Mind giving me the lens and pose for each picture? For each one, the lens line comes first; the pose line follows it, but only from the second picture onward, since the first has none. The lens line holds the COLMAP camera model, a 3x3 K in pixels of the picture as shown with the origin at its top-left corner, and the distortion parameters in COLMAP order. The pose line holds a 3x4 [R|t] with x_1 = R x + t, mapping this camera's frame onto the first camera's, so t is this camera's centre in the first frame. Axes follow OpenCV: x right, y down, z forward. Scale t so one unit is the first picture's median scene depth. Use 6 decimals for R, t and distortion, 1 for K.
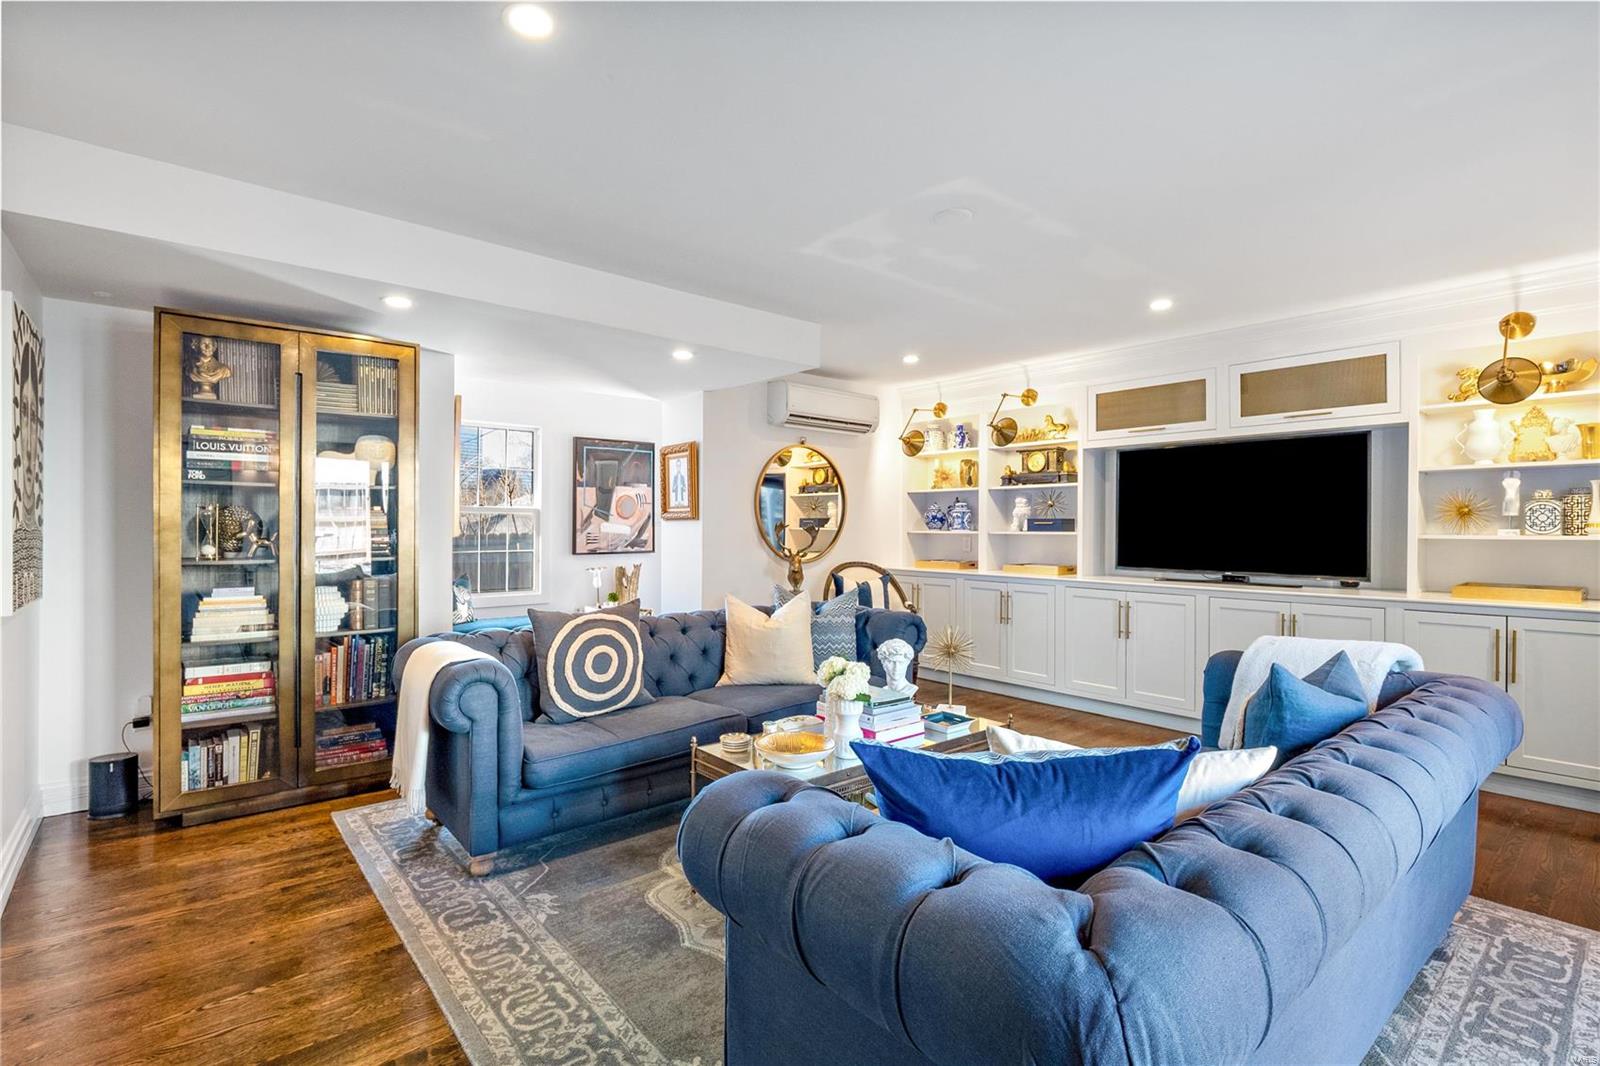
lens RADIAL K [[751.8, 0, 800.0], [0, 751.8, 533.0], [0, 0, 1]] dist [0.003007, -0.016876]
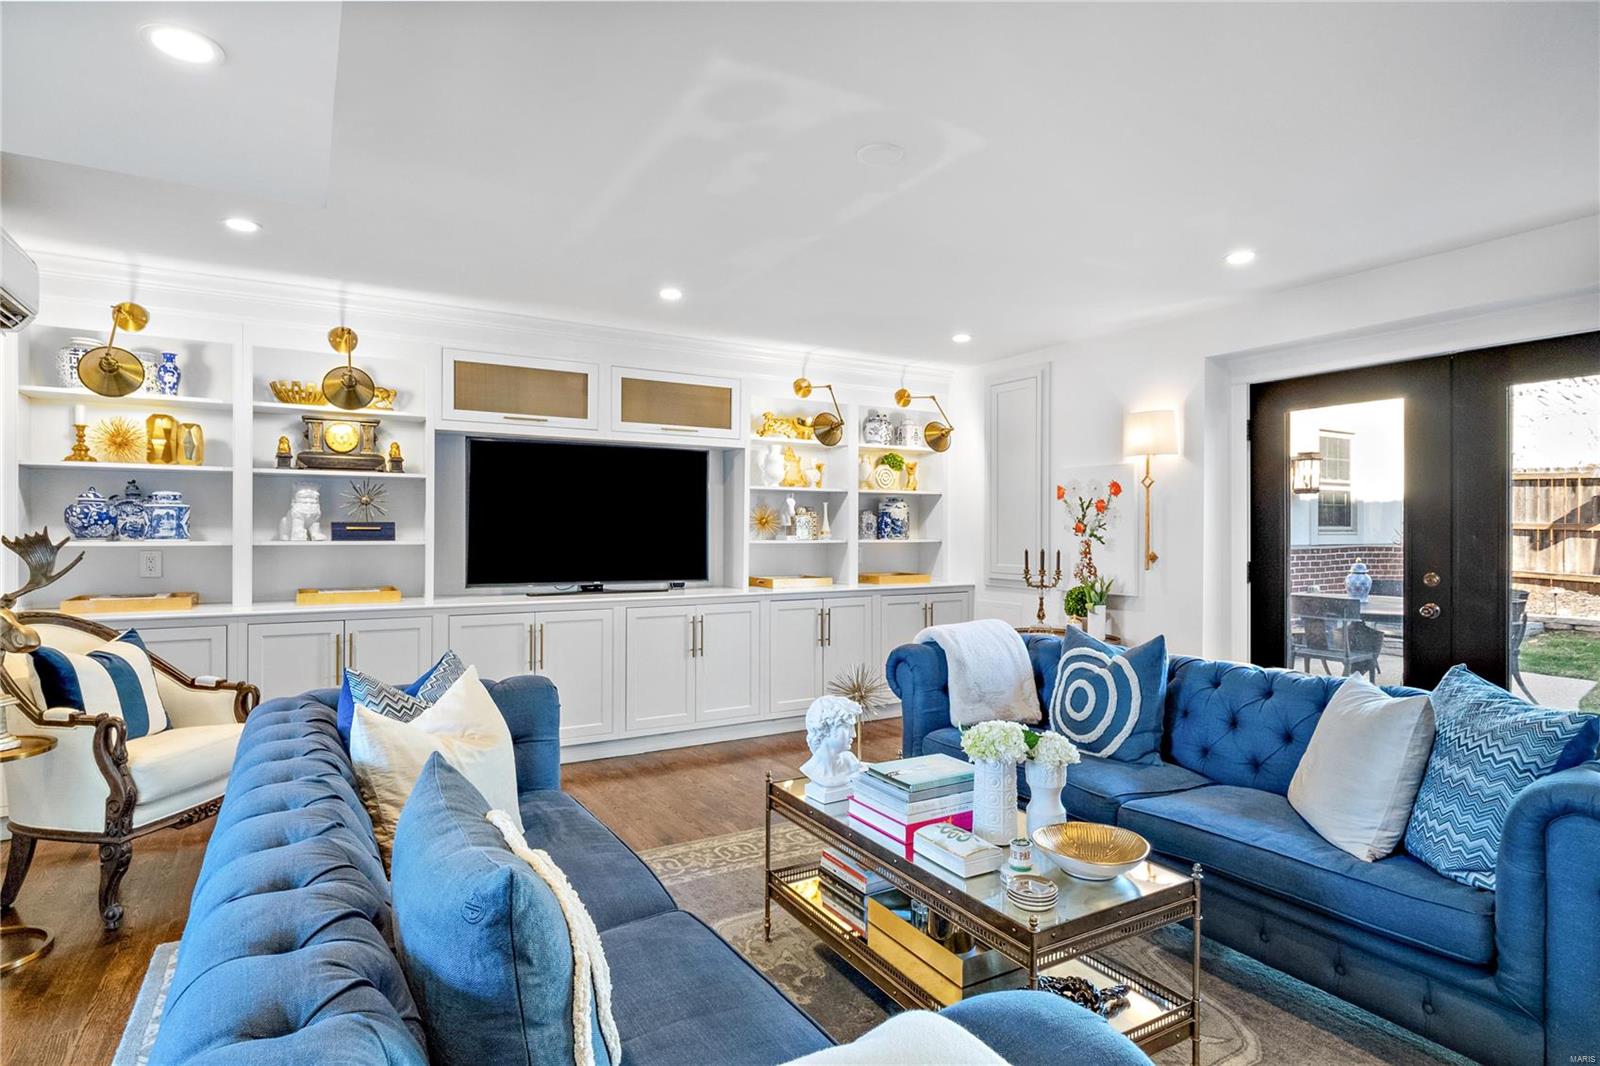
lens RADIAL K [[829.6, 0, 800.0], [0, 829.6, 533.0], [0, 0, 1]] dist [0.001196, -0.000741]
pose [[0.167661, -0.004047, 0.985836, -0.422048], [0.005123, 0.999982, 0.003234, -0.011340], [-0.985831, 0.004508, 0.167679, 0.569508]]
